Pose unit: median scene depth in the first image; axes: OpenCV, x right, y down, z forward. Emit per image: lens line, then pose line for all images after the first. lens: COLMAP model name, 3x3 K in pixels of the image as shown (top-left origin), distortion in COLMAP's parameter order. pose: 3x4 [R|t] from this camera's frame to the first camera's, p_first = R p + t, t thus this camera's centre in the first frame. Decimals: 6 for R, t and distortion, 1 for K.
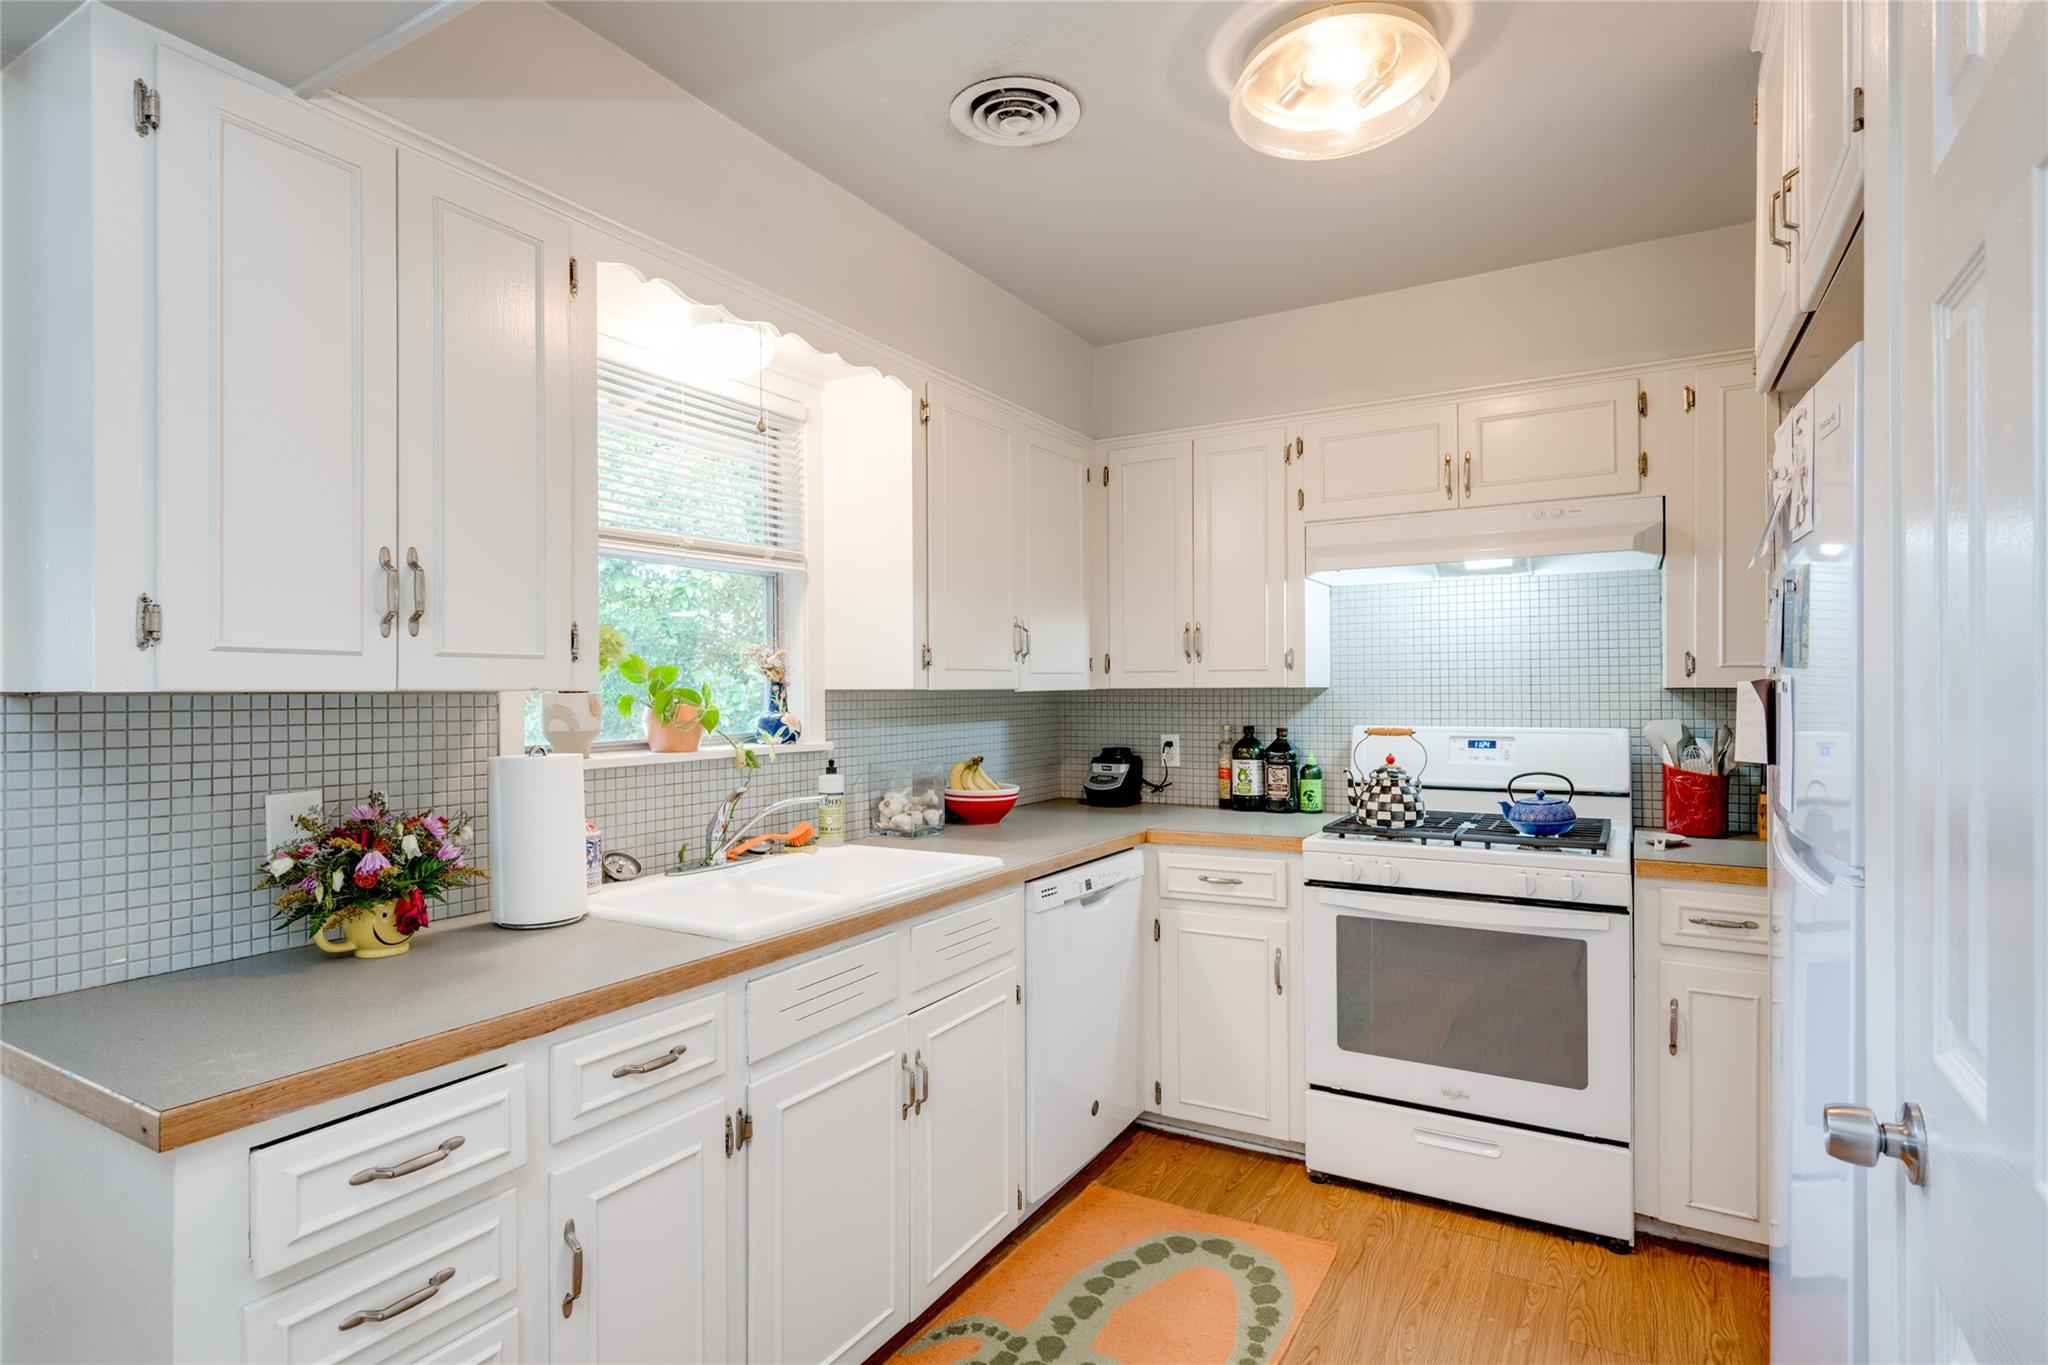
lens RADIAL K [[1033.5, 0, 1031.8], [0, 1033.5, 692.1], [0, 0, 1]] dist [0.002104, -0.000325]
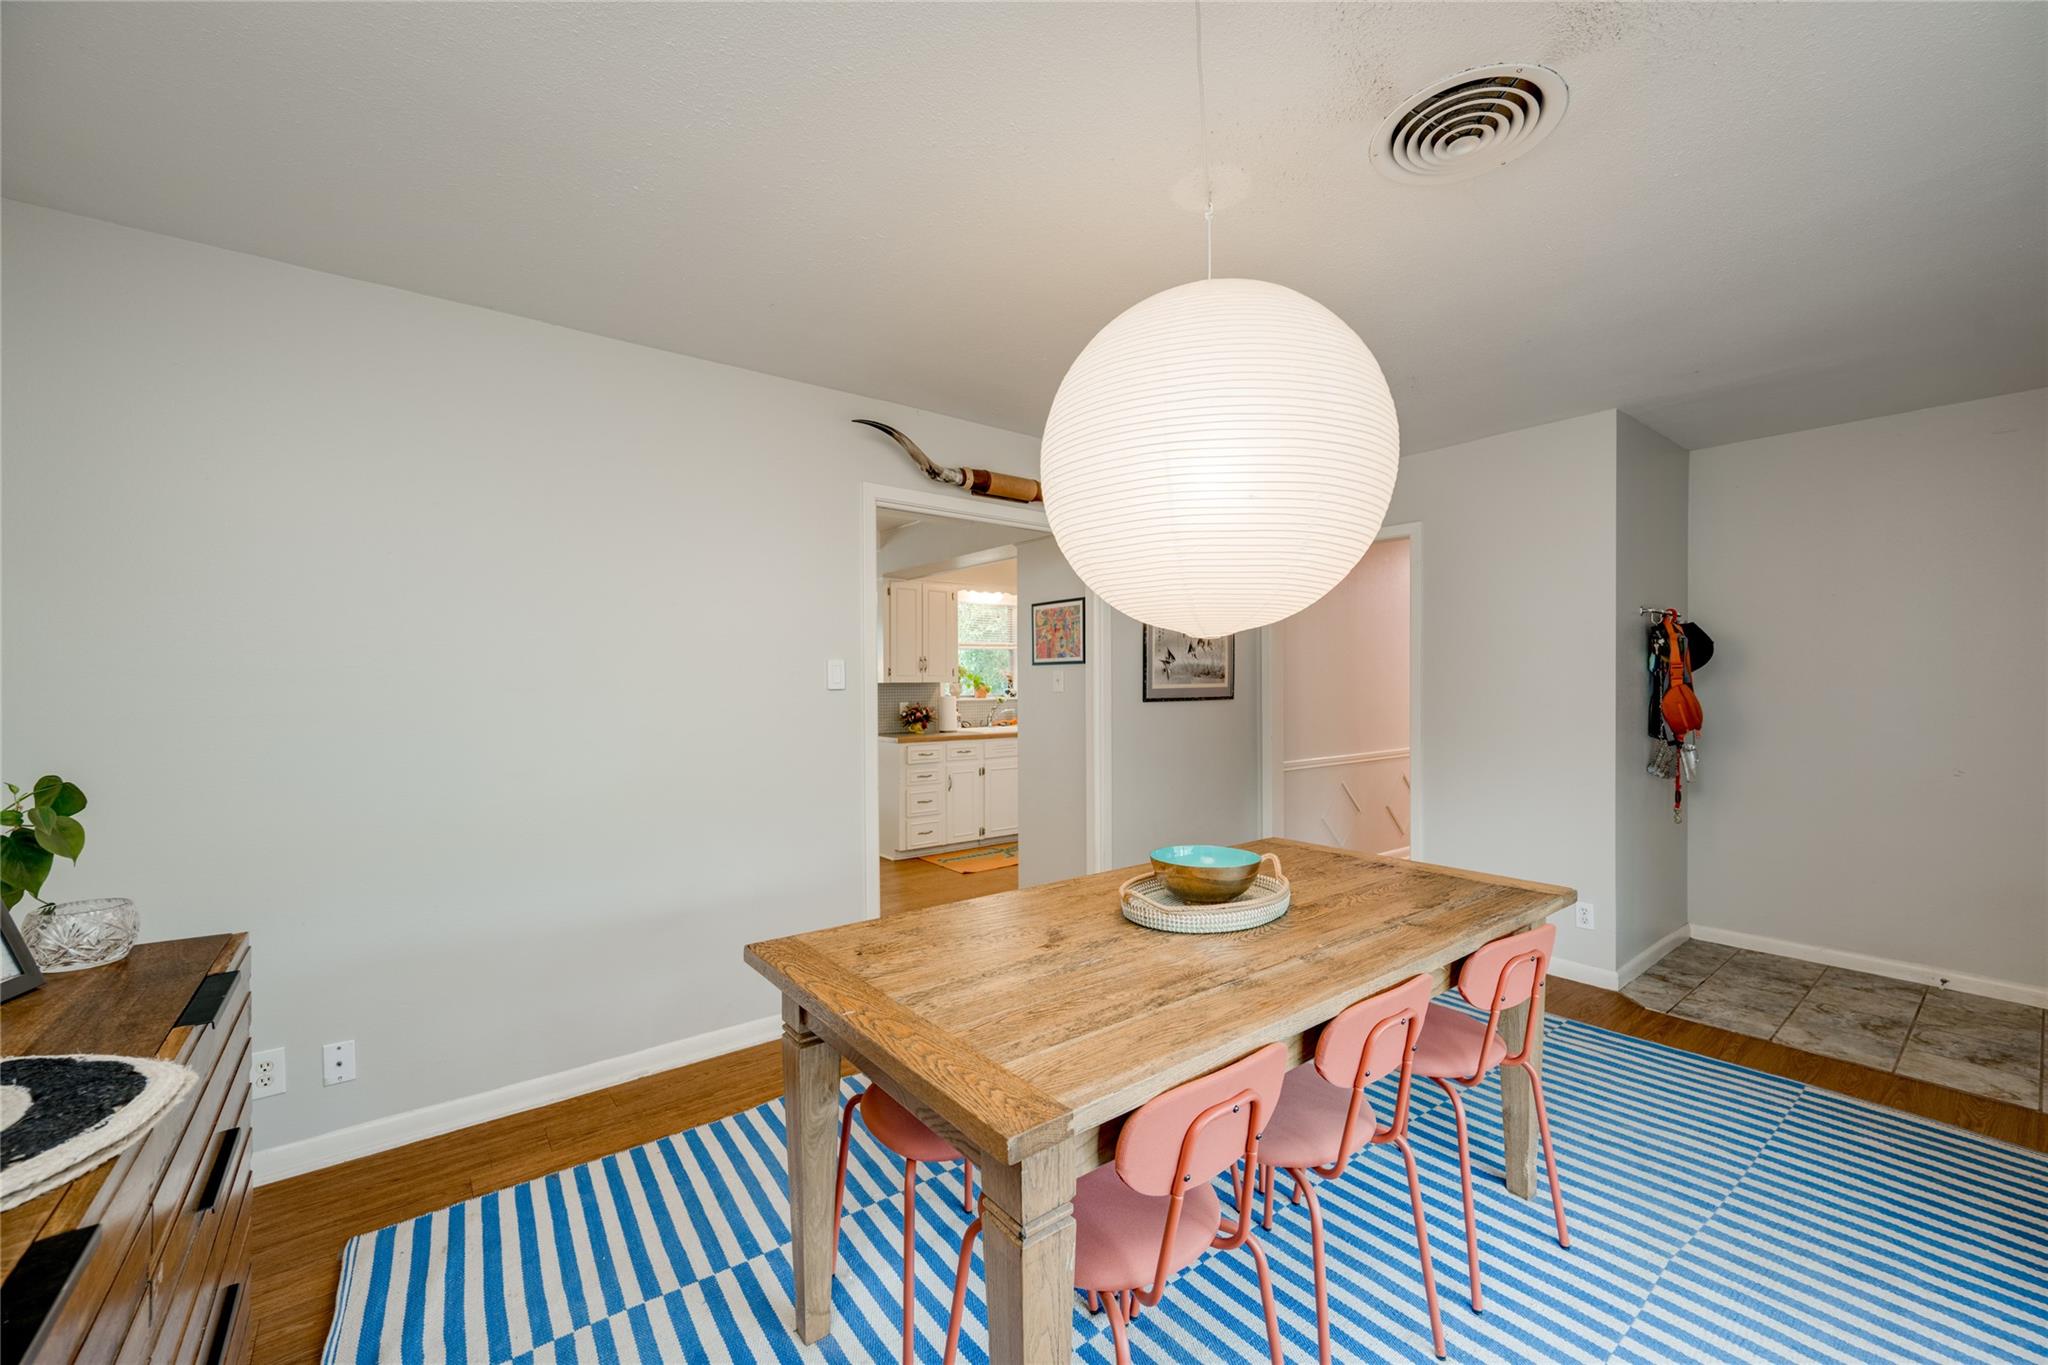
lens RADIAL K [[825.4, 0, 1009.9], [0, 825.4, 699.4], [0, 0, 1]] dist [-0.002016, 0.000643]
pose [[0.919281, 0.005713, -0.393561, 0.863173], [0.003361, 0.999744, 0.022365, -0.004743], [0.393588, -0.021882, 0.919027, -1.596755]]
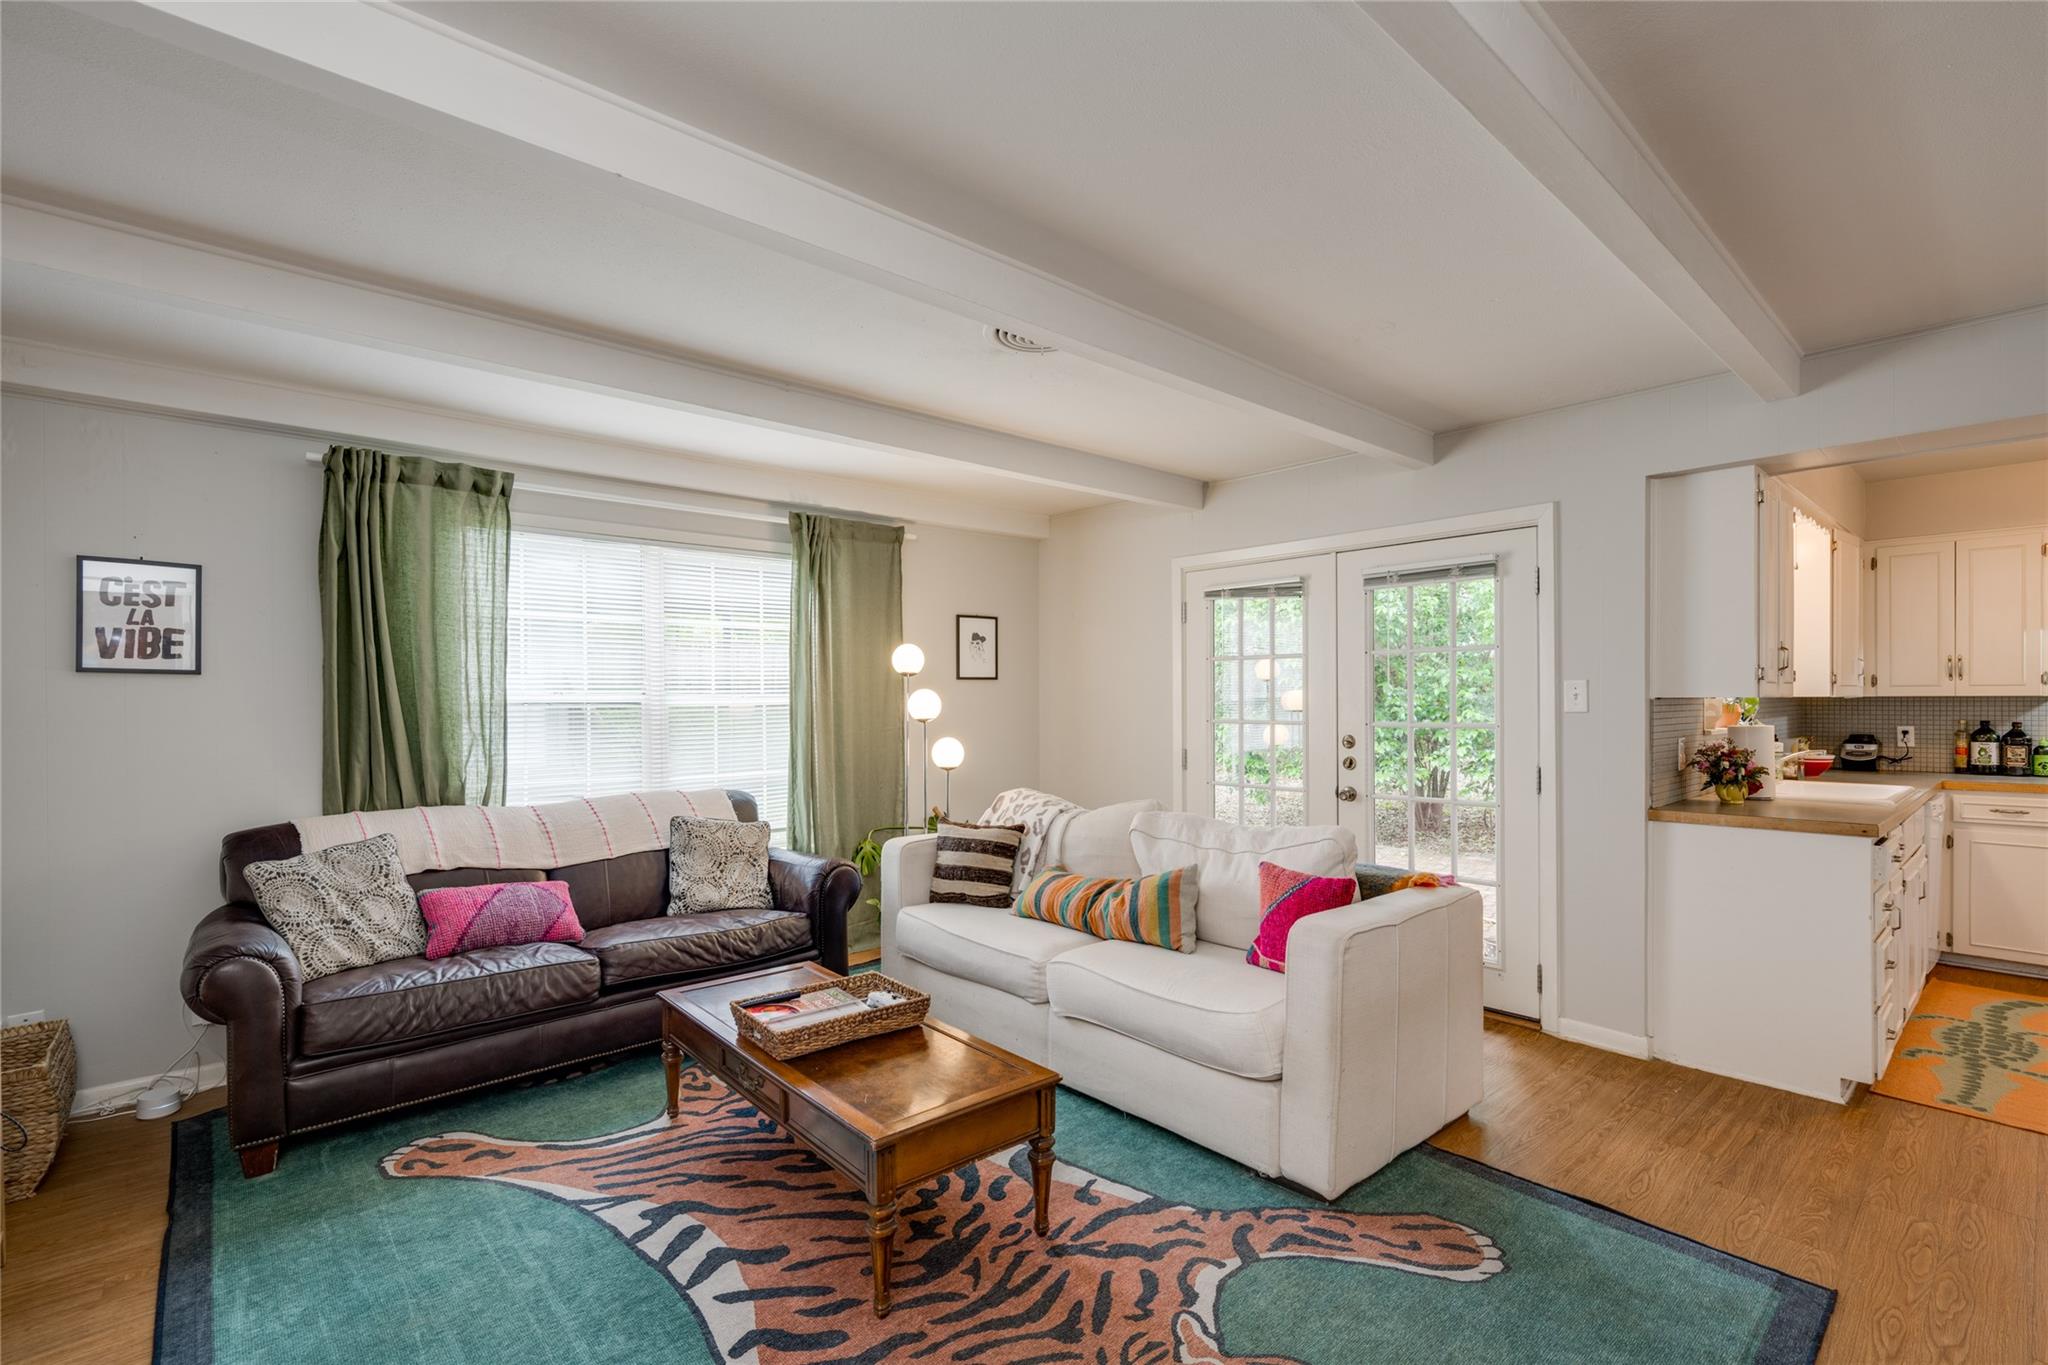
lens RADIAL K [[922.7, 0, 1023.1], [0, 922.7, 703.9], [0, 0, 1]] dist [-0.004923, 0.000805]
pose [[0.949827, 0.004016, -0.312751, -0.947328], [-0.002225, 0.999979, 0.006084, 0.003131], [0.312768, -0.005083, 0.949816, -0.988287]]
